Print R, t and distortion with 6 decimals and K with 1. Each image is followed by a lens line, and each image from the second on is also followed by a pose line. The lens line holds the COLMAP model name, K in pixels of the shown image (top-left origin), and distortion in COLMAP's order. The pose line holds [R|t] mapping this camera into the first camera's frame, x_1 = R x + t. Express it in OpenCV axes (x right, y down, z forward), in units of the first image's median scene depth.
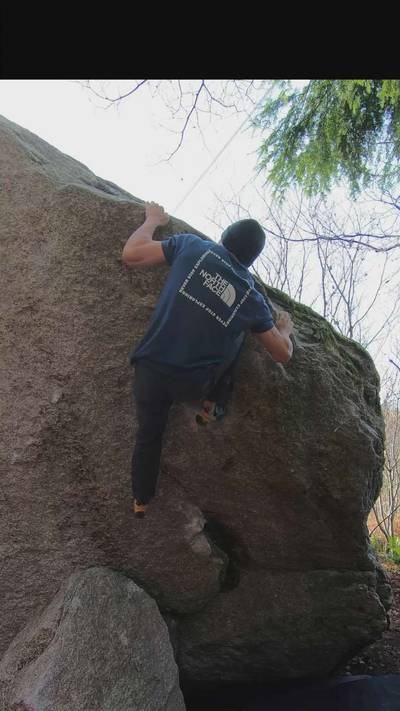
lens RADIAL K [[374.8, 0, 214.5], [0, 374.8, 452.0], [0, 0, 1]] dist [-0.008037, -0.001483]
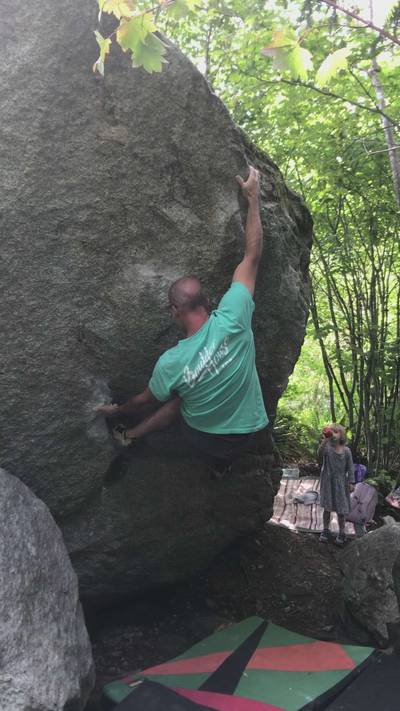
lens RADIAL K [[640.7, 0, 195.8], [0, 640.7, 345.7], [0, 0, 1]] dist [0.048045, -0.162742]
pose [[0.900777, 0.041536, 0.432290, -0.553272], [-0.104382, 0.986942, 0.122676, -0.136658], [-0.421550, -0.155627, 0.893351, -0.317928]]
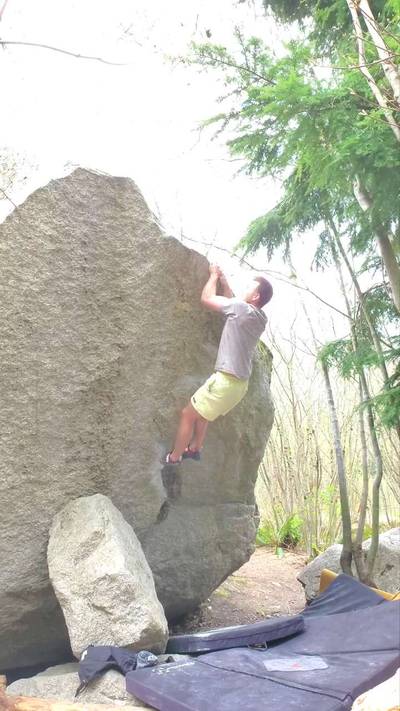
lens RADIAL K [[510.1, 0, 197.7], [0, 510.1, 358.5], [0, 0, 1]] dist [0.070842, -0.262895]
pose [[0.848593, 0.133013, 0.512053, -1.091491], [-0.074886, 0.988333, -0.132629, 0.075630], [-0.523720, 0.074202, 0.848653, -0.728639]]
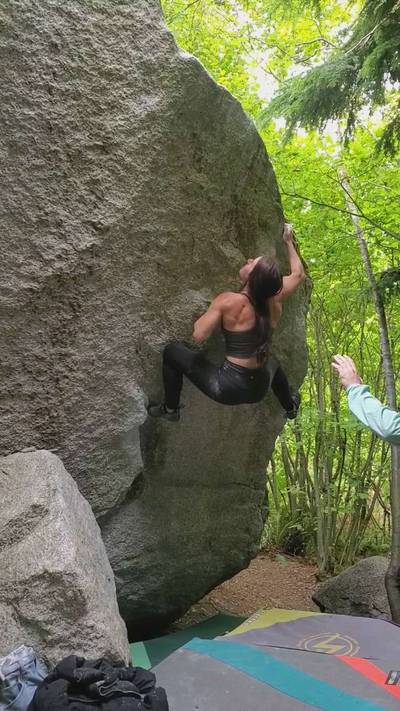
lens RADIAL K [[646.5, 0, 199.1], [0, 646.5, 350.7], [0, 0, 1]] dist [0.116583, -0.355239]
pose [[0.820475, 0.180365, 0.542485, -0.963101], [-0.167153, 0.983145, -0.074067, 0.161834], [-0.546701, -0.029908, 0.836794, -0.424383]]
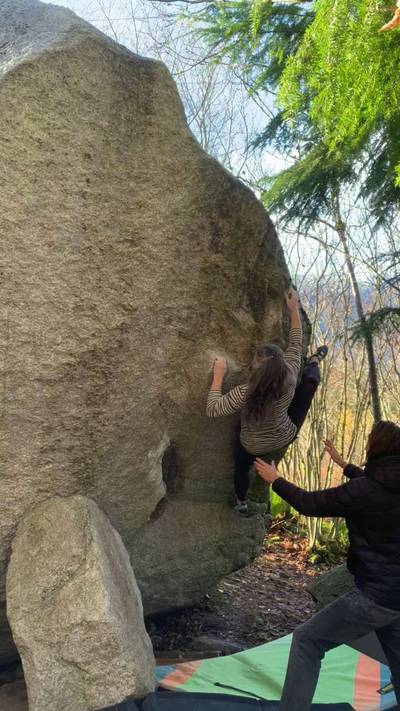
lens RADIAL K [[537.3, 0, 200.0], [0, 537.3, 355.5], [0, 0, 1]] dist [0.038297, -0.107223]
pose [[0.826090, 0.156081, 0.541492, -0.973794], [-0.172033, 0.984858, -0.021429, -0.070778], [-0.536638, -0.075453, 0.840433, -0.320300]]
